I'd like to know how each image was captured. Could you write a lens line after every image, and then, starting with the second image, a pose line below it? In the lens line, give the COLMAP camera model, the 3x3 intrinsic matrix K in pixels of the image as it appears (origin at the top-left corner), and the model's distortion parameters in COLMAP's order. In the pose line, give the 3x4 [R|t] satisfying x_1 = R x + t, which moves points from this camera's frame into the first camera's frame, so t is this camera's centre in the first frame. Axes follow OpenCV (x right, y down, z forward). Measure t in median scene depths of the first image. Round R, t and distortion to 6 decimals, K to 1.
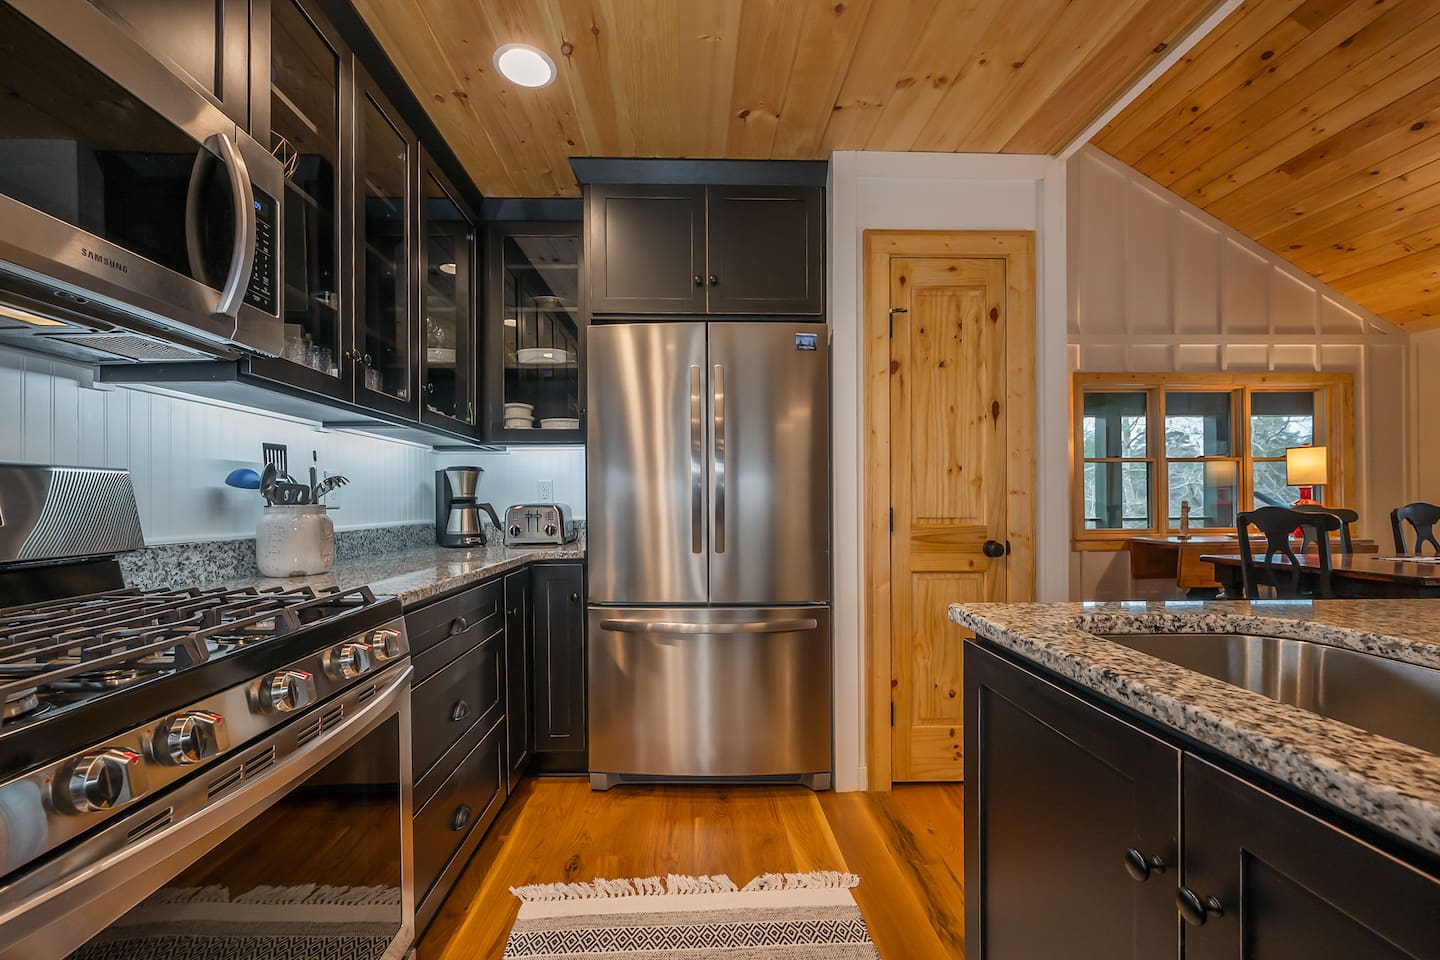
lens RADIAL K [[581.4, 0, 703.0], [0, 581.4, 499.2], [0, 0, 1]] dist [-0.001969, -0.000373]
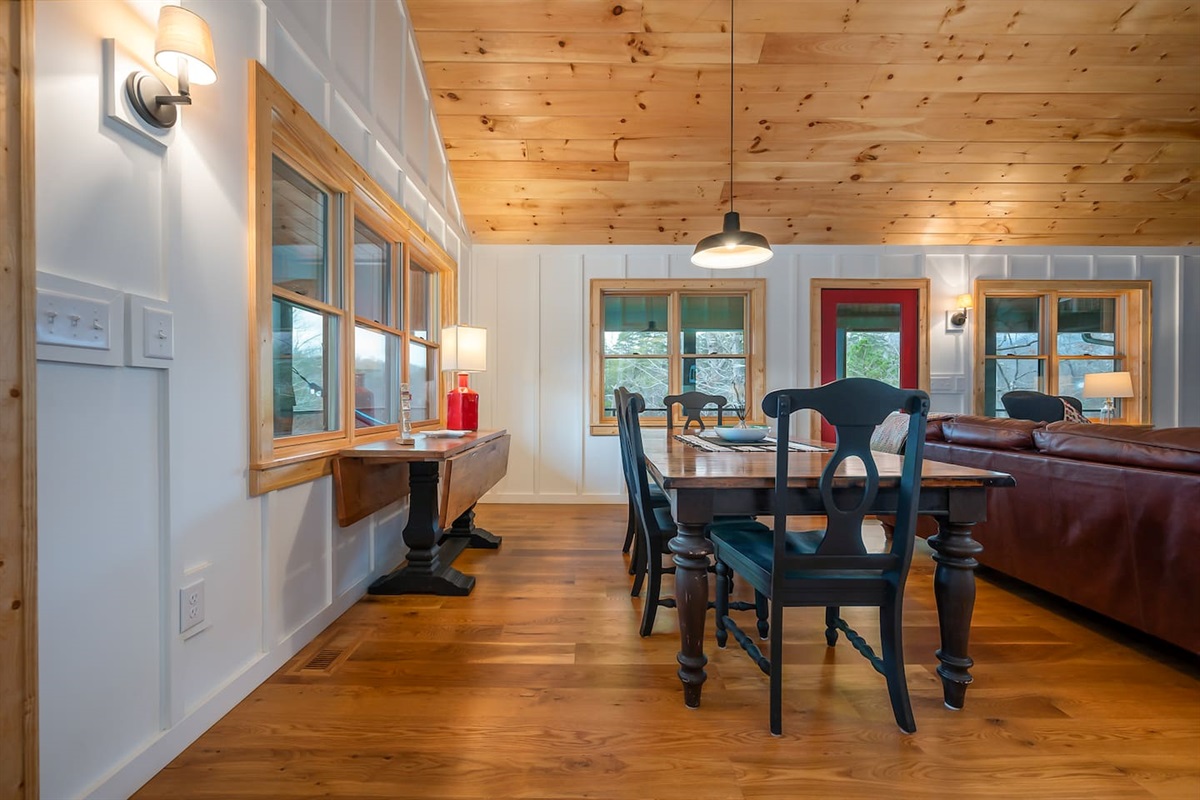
lens RADIAL K [[478.0, 0, 585.9], [0, 478.0, 401.4], [0, 0, 1]] dist [-0.000092, 0.000006]
pose [[0.033878, 0.006008, 0.999408, 0.313521], [-0.003442, 0.999977, -0.005895, 0.024768], [-0.999420, -0.003240, 0.033898, 0.769211]]
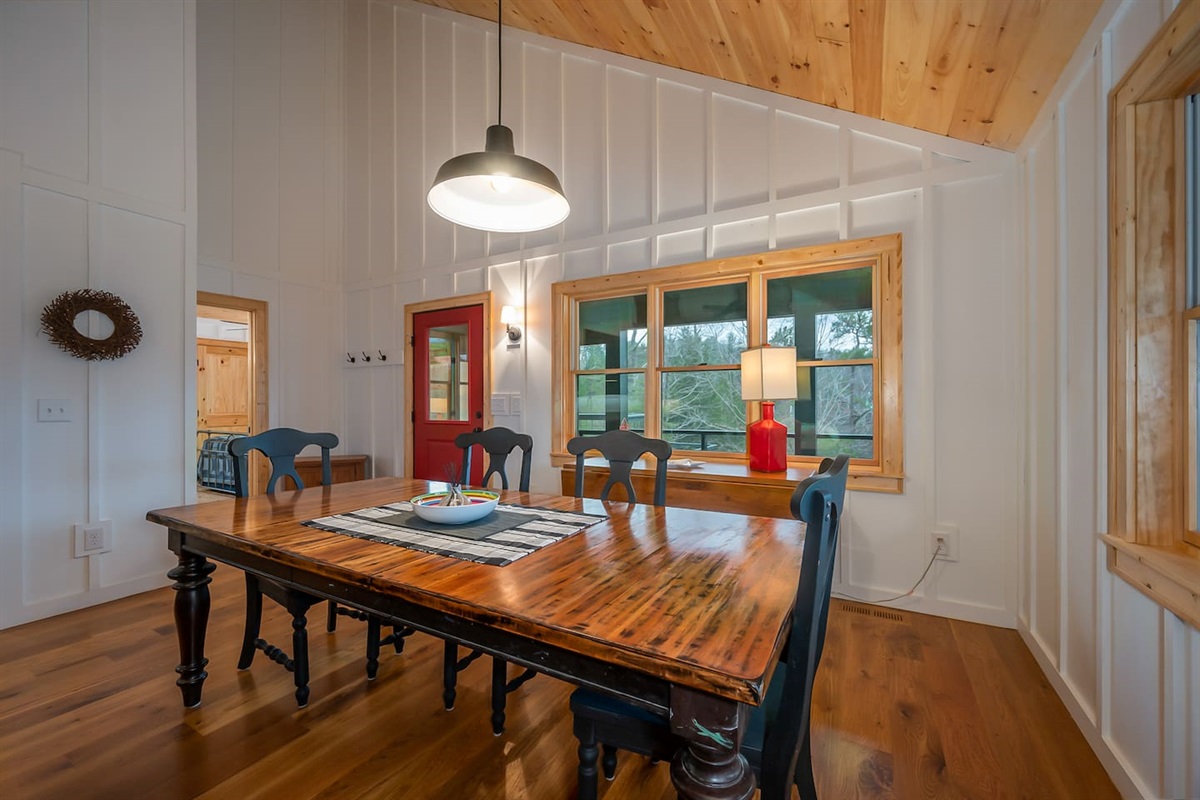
lens RADIAL K [[500.1, 0, 586.5], [0, 500.1, 406.3], [0, 0, 1]] dist [0.001131, 0.000083]
pose [[0.850663, 0.008060, -0.525650, 1.155186], [-0.005653, 0.999965, 0.006185, -0.016944], [0.525681, -0.002290, 0.850678, 0.317752]]
